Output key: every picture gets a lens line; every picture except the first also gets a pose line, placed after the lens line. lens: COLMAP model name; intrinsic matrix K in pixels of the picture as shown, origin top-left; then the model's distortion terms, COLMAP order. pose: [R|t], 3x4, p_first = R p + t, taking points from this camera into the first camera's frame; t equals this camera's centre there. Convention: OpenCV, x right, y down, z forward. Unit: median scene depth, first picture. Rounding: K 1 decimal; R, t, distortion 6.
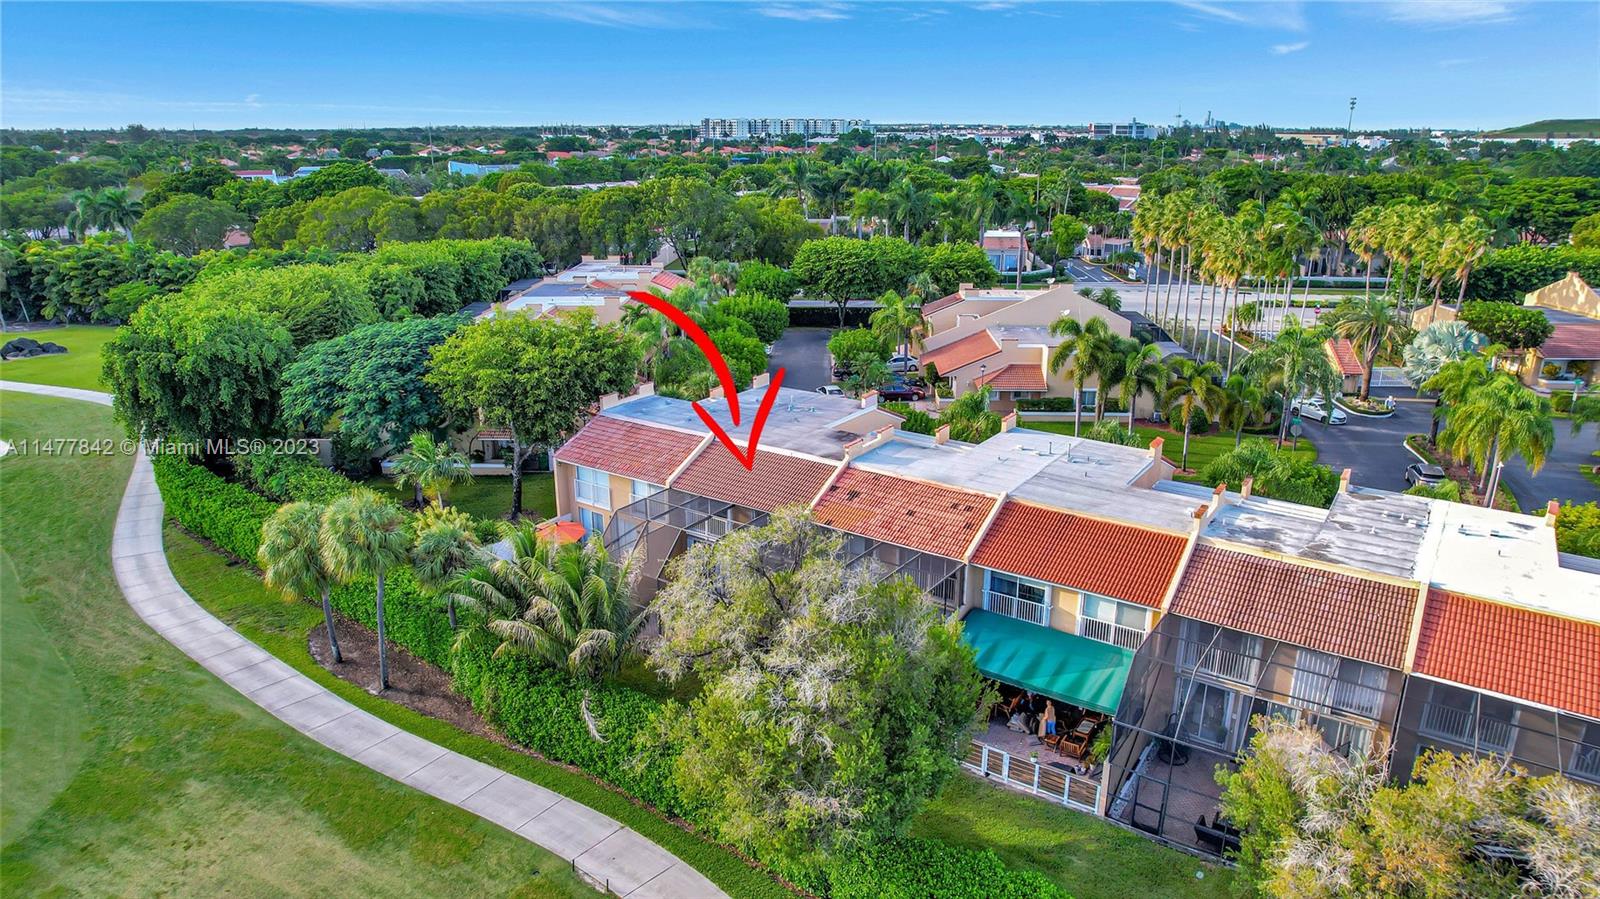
lens RADIAL K [[1026.1, 0, 804.5], [0, 1026.1, 440.5], [0, 0, 1]] dist [-0.085051, 0.077635]
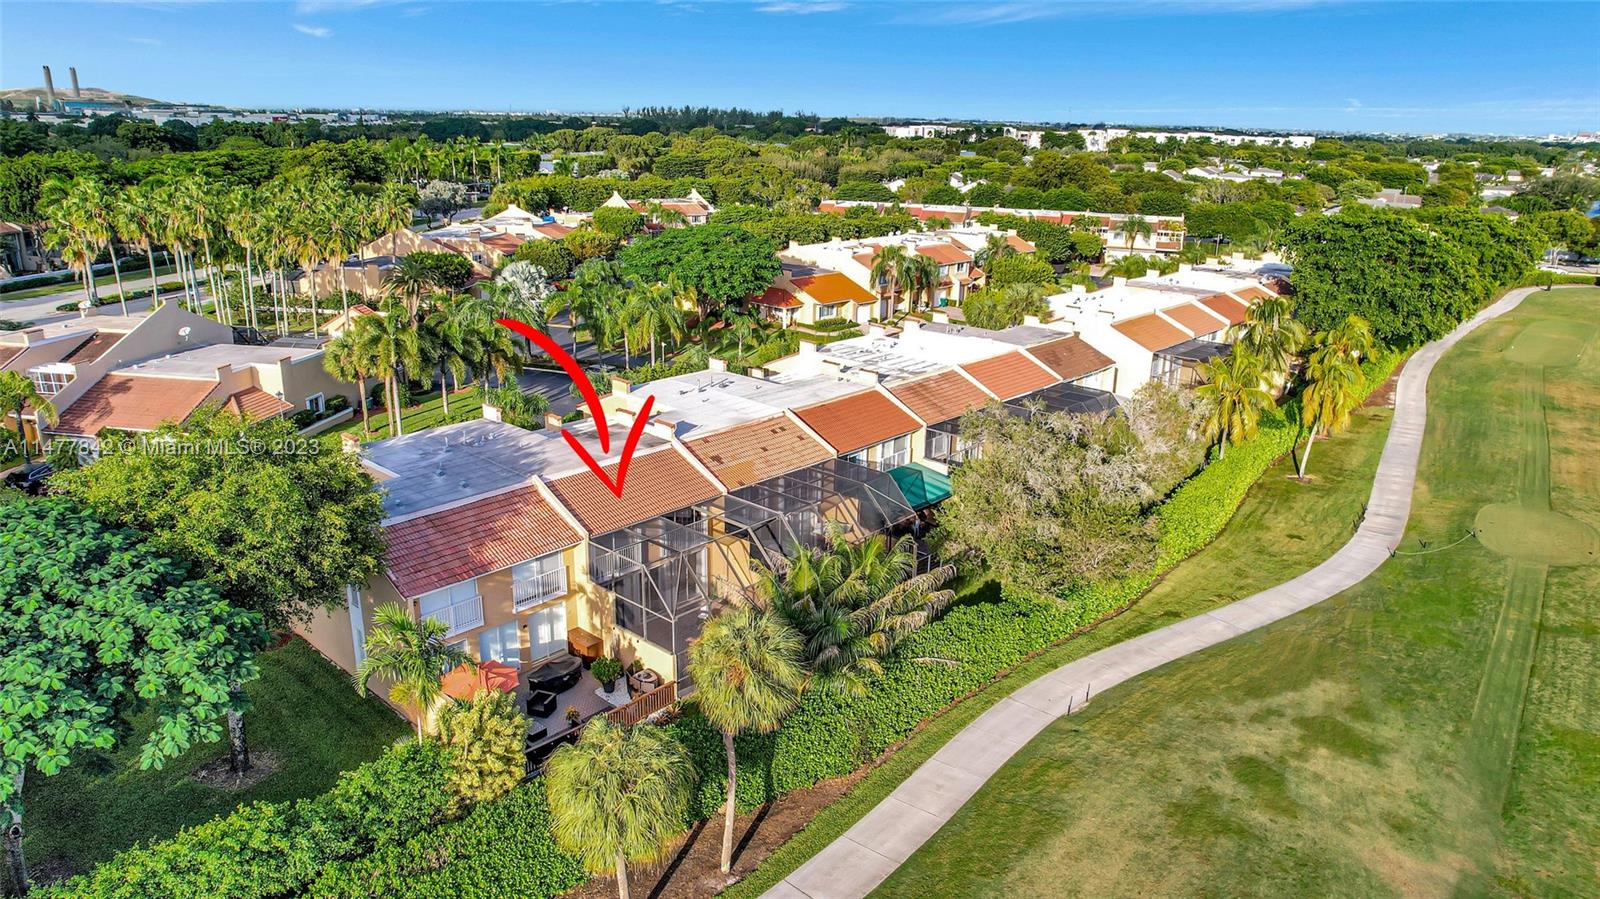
lens RADIAL K [[1065.2, 0, 806.1], [0, 1065.2, 447.0], [0, 0, 1]] dist [-0.095010, 0.089928]
pose [[0.139007, -0.293176, 0.945899, -0.934015], [0.273053, 0.929492, 0.247964, -0.197076], [-0.951903, 0.223812, 0.209259, 0.634920]]
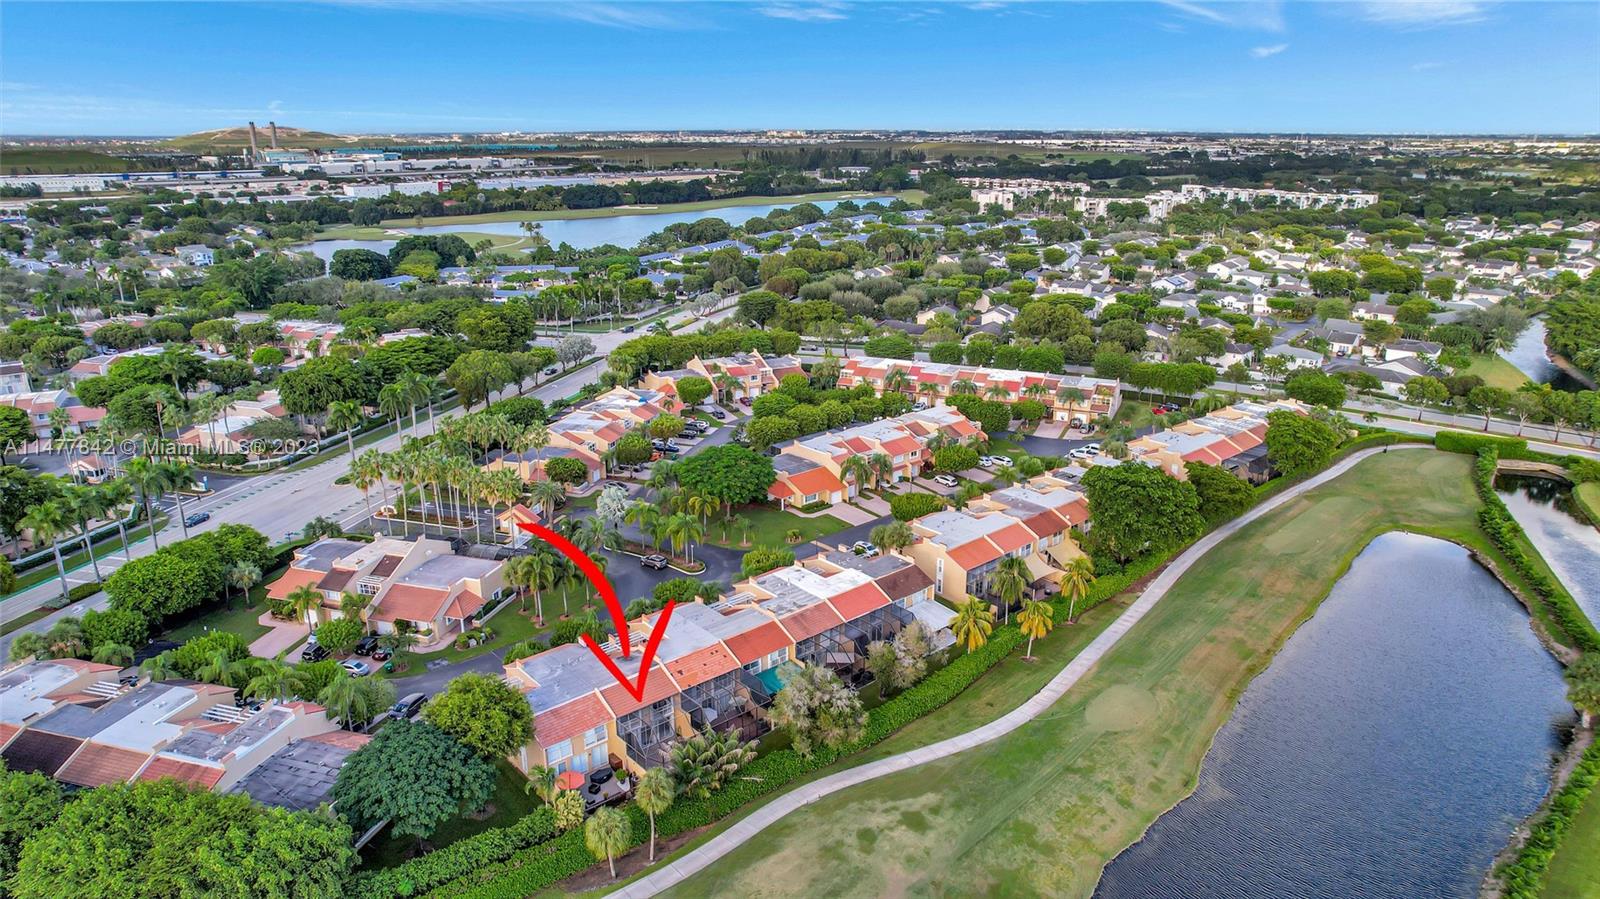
lens RADIAL K [[1026.1, 0, 804.5], [0, 1026.1, 440.5], [0, 0, 1]] dist [-0.085051, 0.077635]
pose [[0.251523, -0.284345, 0.925140, -1.796362], [0.286886, 0.934816, 0.209322, -0.806755], [-0.924355, 0.212760, 0.316703, -0.117138]]
